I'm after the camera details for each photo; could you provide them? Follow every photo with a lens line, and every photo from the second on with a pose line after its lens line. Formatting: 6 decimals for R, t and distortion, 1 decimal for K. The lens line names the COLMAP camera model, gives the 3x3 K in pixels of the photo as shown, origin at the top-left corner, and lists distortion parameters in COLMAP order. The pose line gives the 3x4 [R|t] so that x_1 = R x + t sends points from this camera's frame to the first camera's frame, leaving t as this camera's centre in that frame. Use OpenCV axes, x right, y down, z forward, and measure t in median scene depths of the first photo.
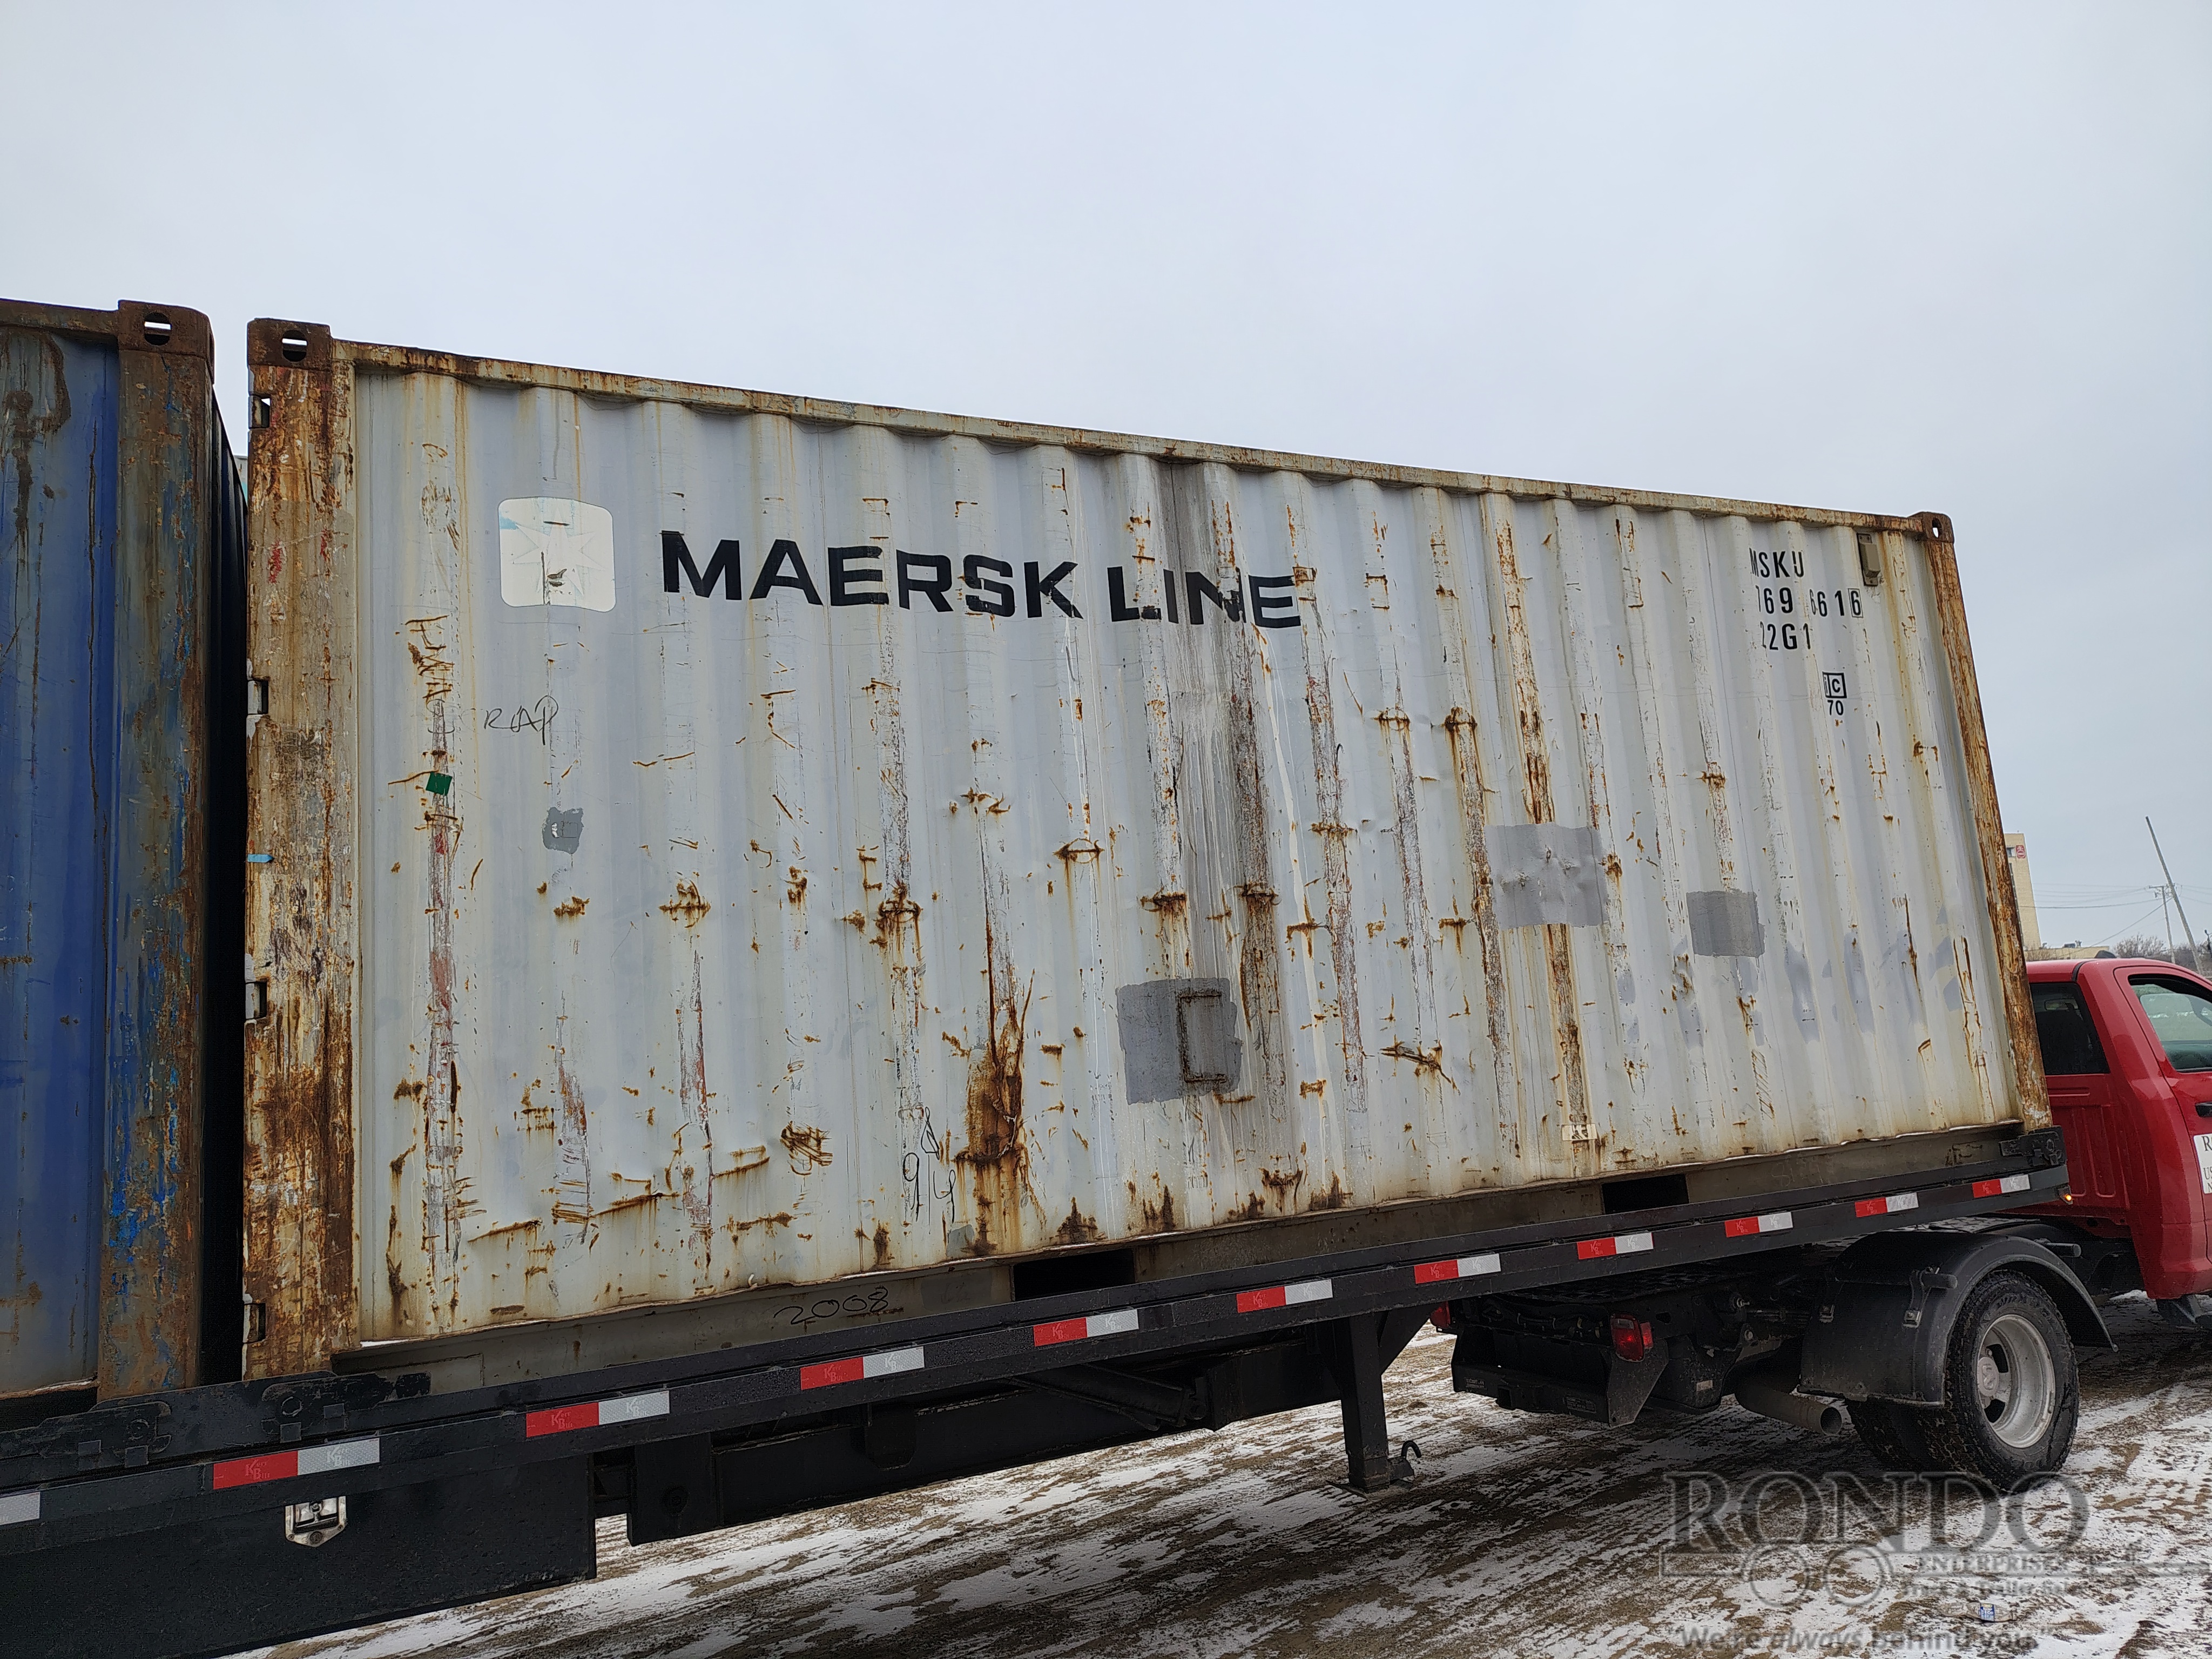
lens RADIAL K [[1499.8, 0, 1106.0], [0, 1499.8, 829.5], [0, 0, 1]] dist [0.029940, -0.003408]
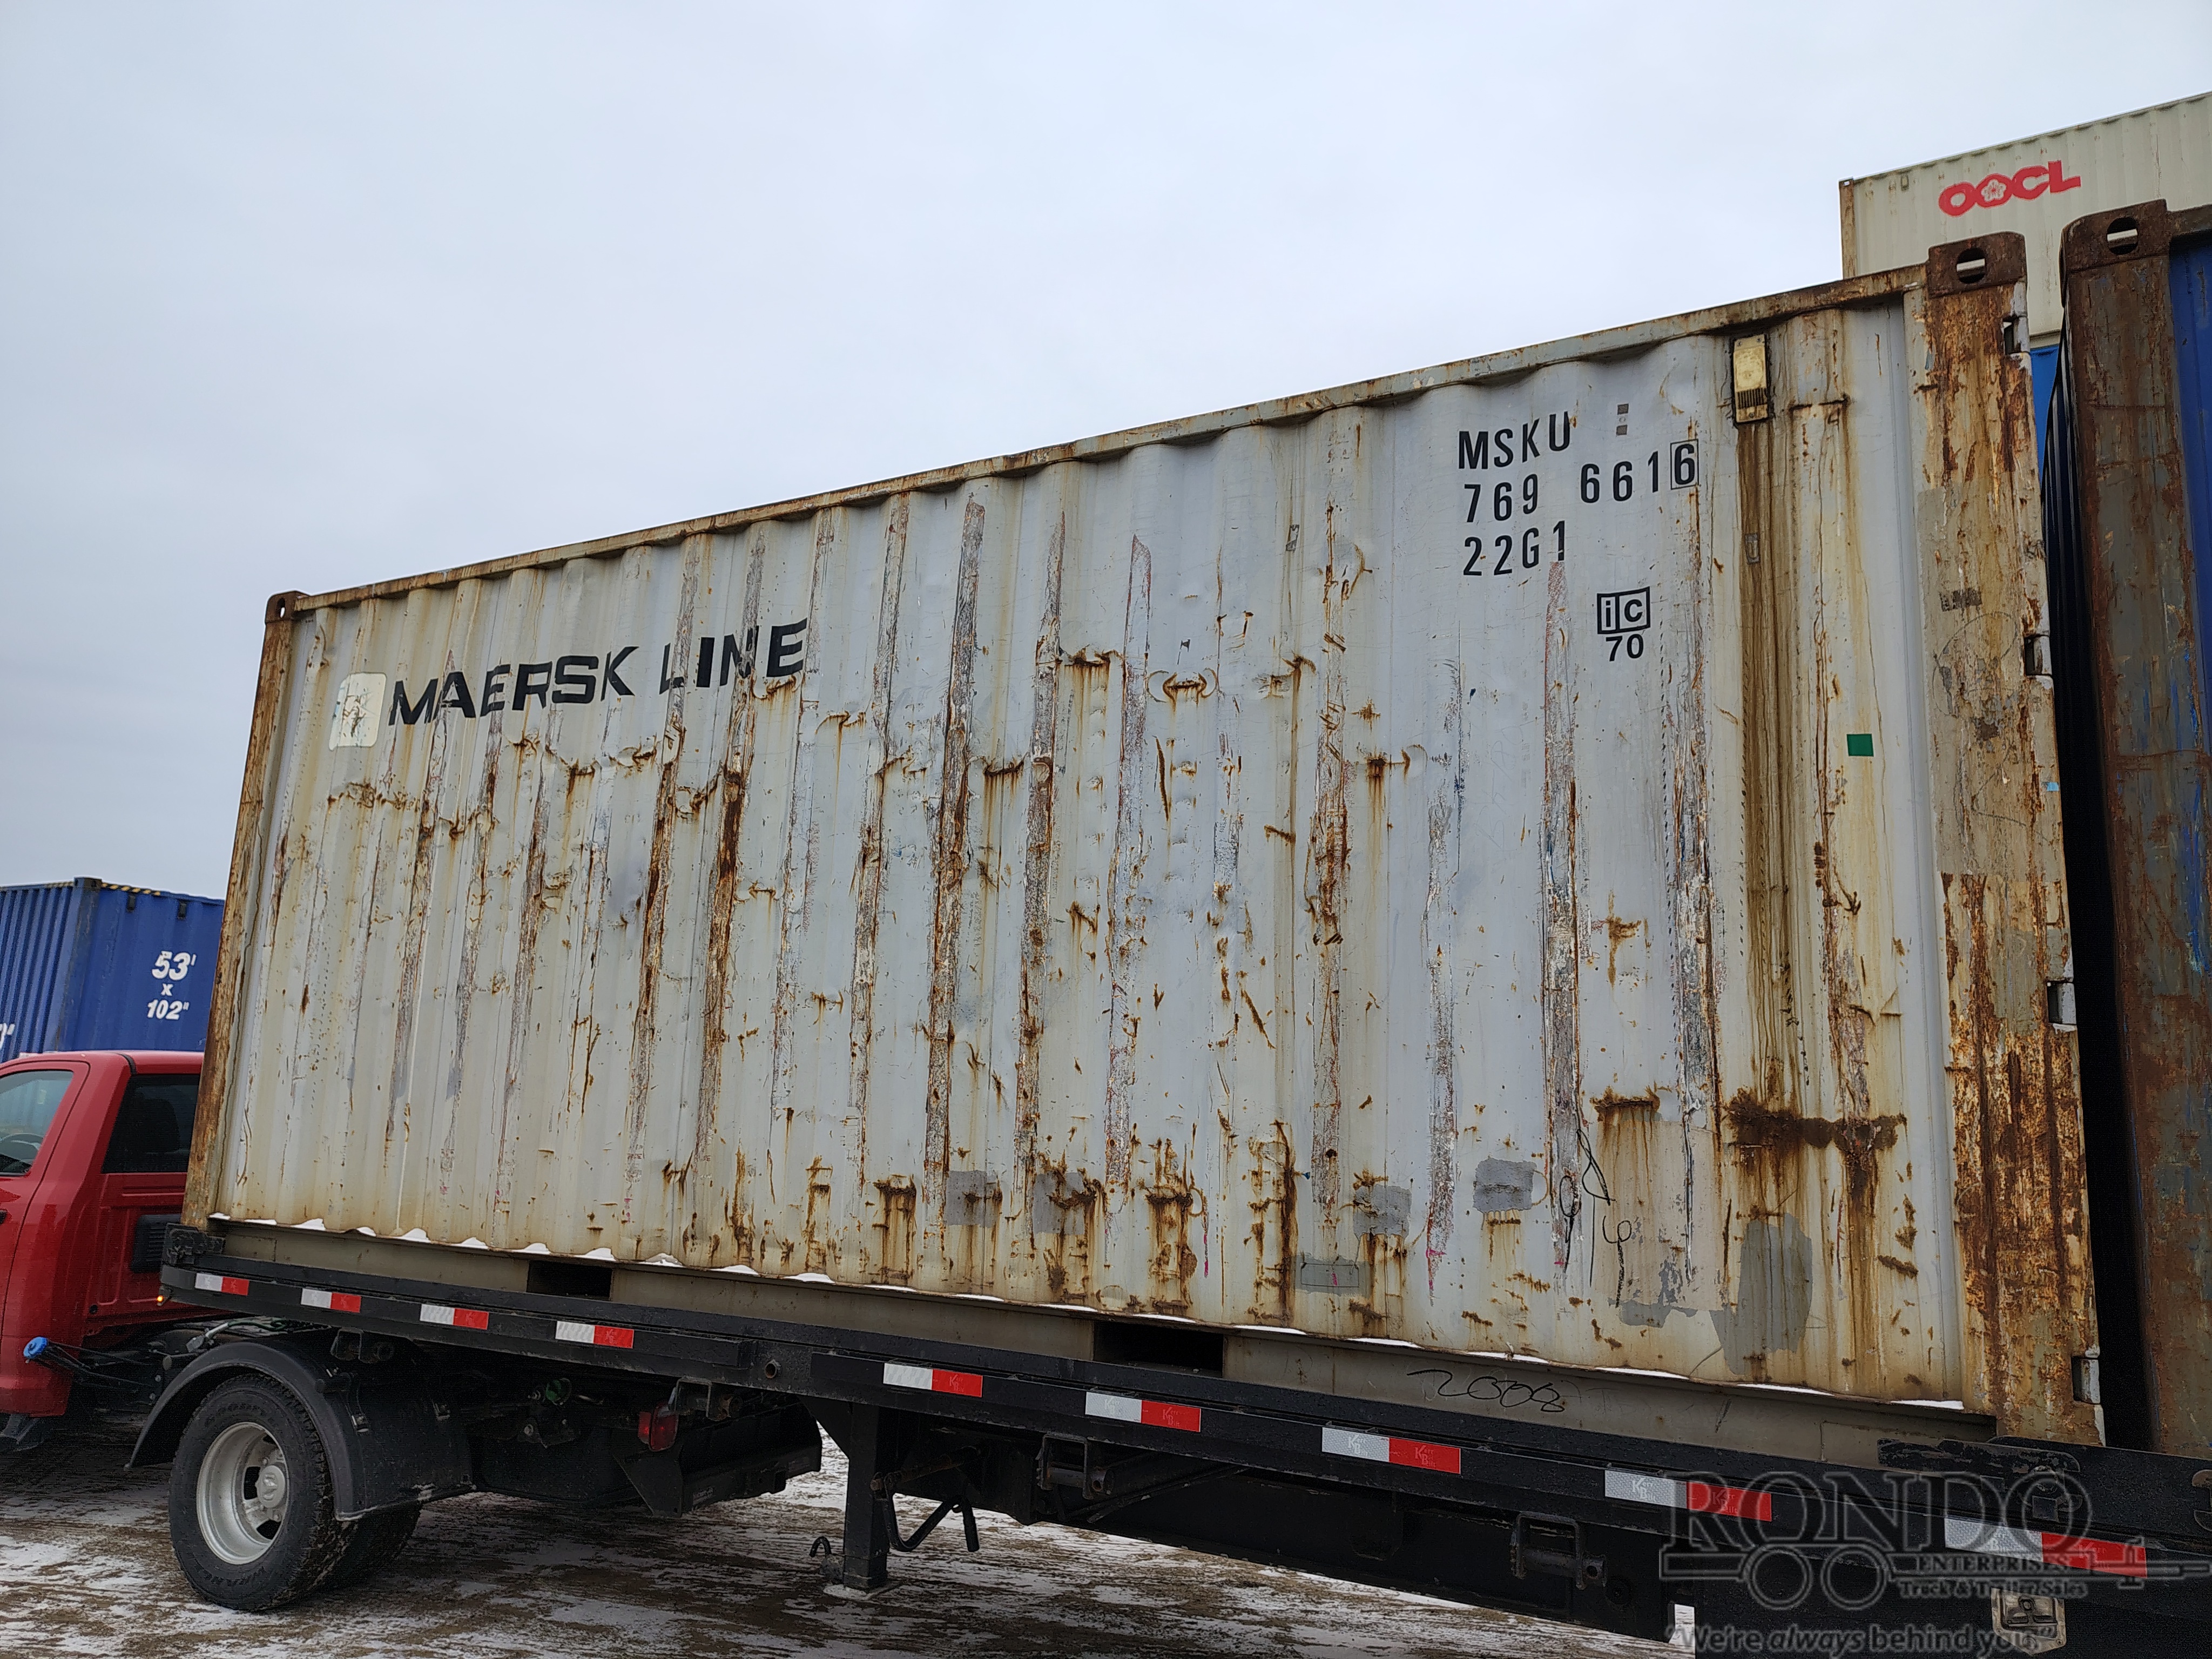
lens RADIAL K [[1553.1, 0, 1116.1], [0, 1553.1, 839.2], [0, 0, 1]] dist [0.035205, 0.000466]
pose [[0.596435, -0.047342, -0.801264, 1.063065], [0.027153, 0.998878, -0.038807, 0.019254], [0.802202, 0.001389, 0.597051, 0.566248]]
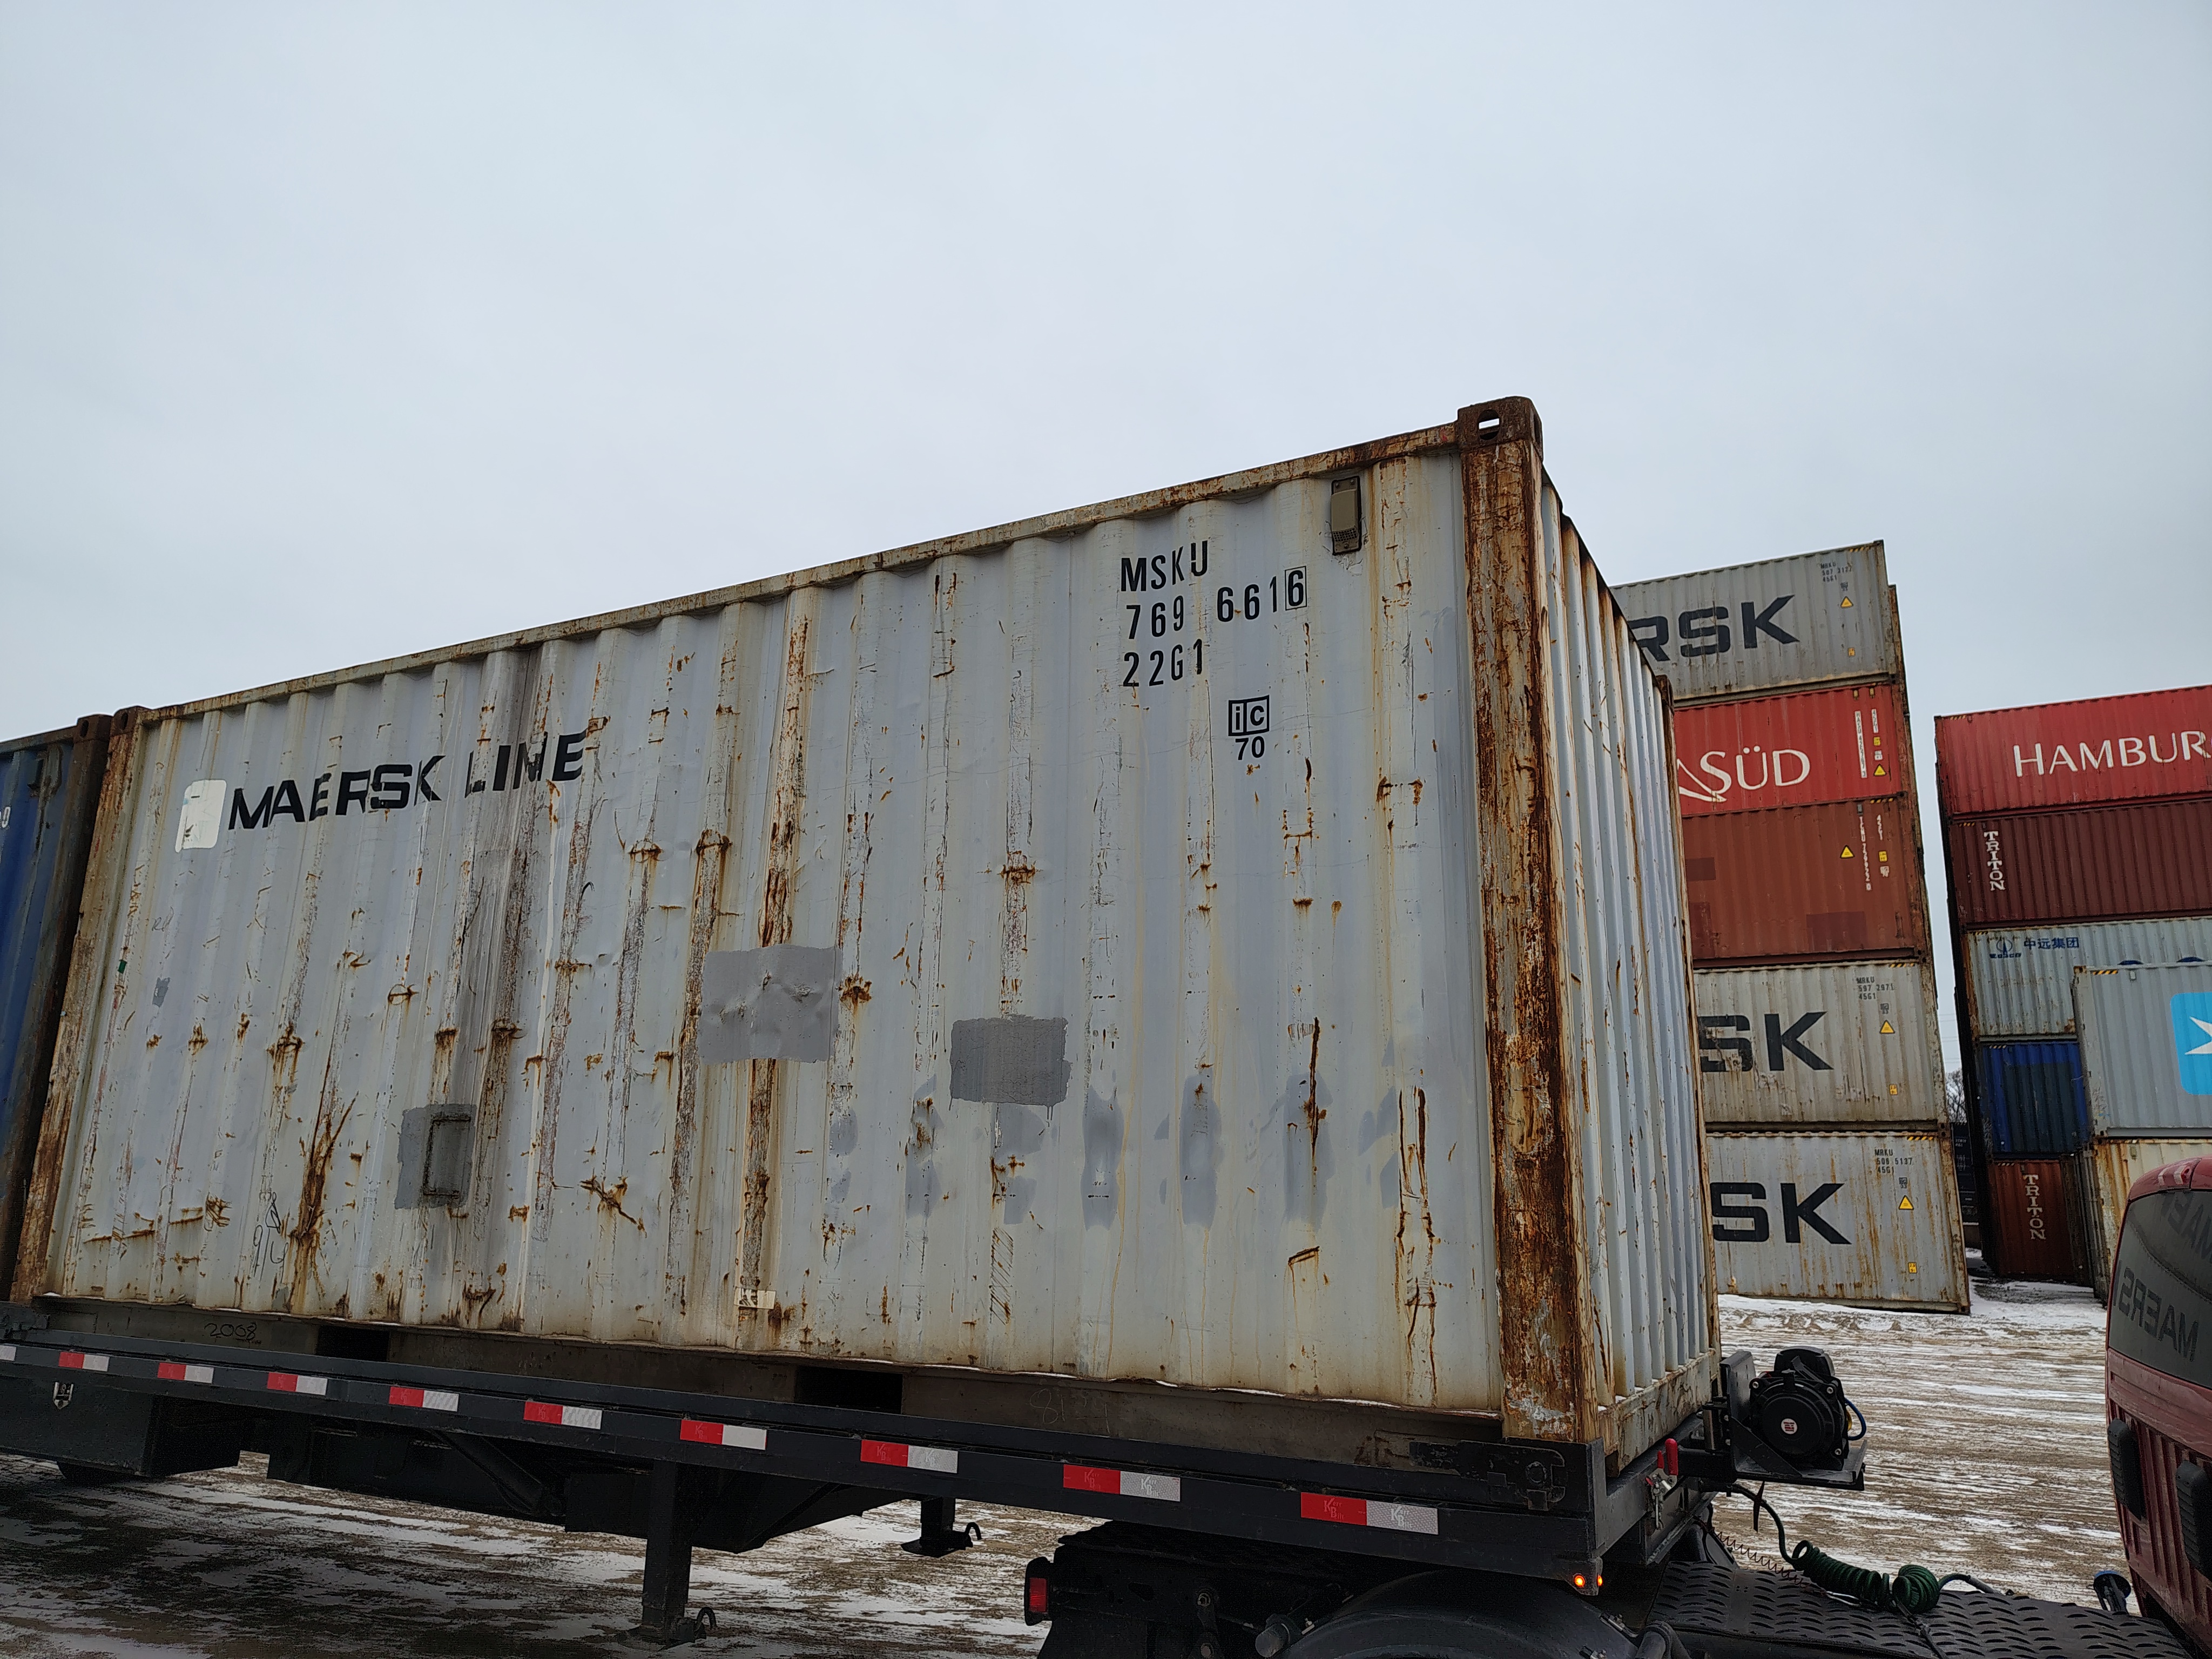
lens RADIAL K [[1540.1, 0, 1106.0], [0, 1540.1, 829.5], [0, 0, 1]] dist [0.054237, -0.073506]
pose [[0.598204, -0.099892, -0.795094, 1.235523], [0.050864, 0.994932, -0.086731, 0.018108], [0.799728, 0.011441, 0.600253, 0.643544]]
